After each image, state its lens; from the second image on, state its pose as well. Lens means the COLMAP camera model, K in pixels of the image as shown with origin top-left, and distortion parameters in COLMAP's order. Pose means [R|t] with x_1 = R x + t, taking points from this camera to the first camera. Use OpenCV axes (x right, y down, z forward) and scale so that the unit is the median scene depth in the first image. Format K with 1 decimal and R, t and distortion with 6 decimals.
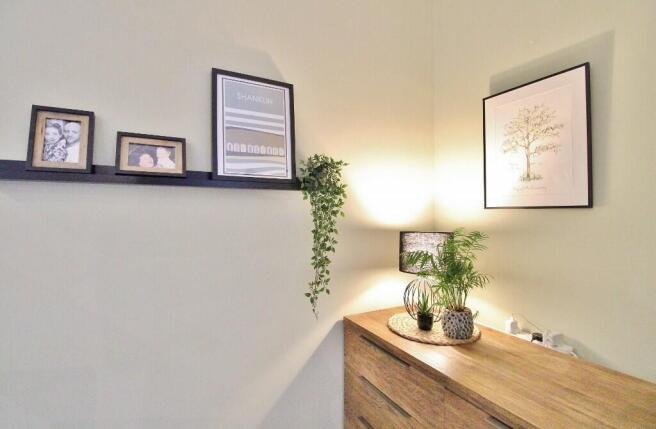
lens RADIAL K [[313.0, 0, 330.3], [0, 313.0, 210.9], [0, 0, 1]] dist [-0.001918, -0.000522]
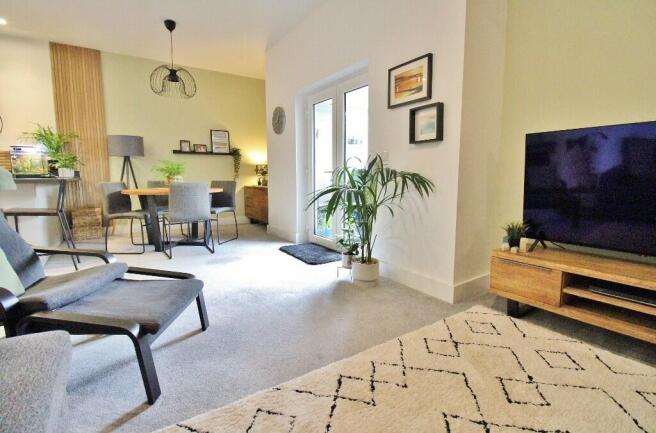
lens RADIAL K [[307.0, 0, 328.5], [0, 307.0, 210.6], [0, 0, 1]] dist [0.009987, -0.017290]
pose [[0.994798, -0.015216, 0.100721, 0.869788], [0.003150, 0.992903, 0.118889, 0.210265], [-0.101815, -0.117953, 0.987786, -3.738687]]
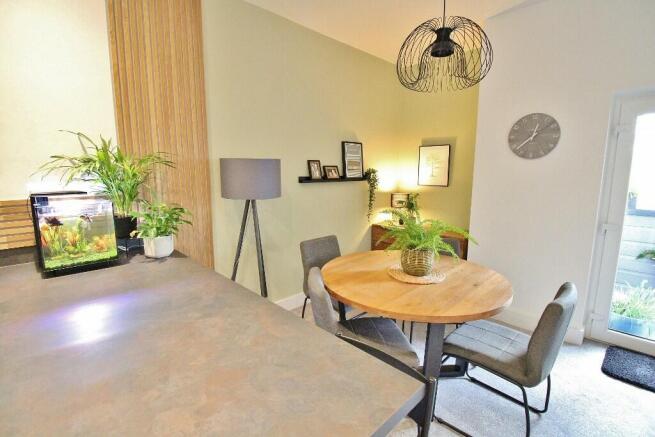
lens RADIAL K [[305.1, 0, 328.0], [0, 305.1, 214.6], [0, 0, 1]] dist [0.001261, -0.013126]
pose [[0.959975, -0.041008, 0.277066, -1.267769], [-0.001617, 0.988396, 0.151891, -0.190859], [-0.280080, -0.146259, 0.948769, -1.714570]]
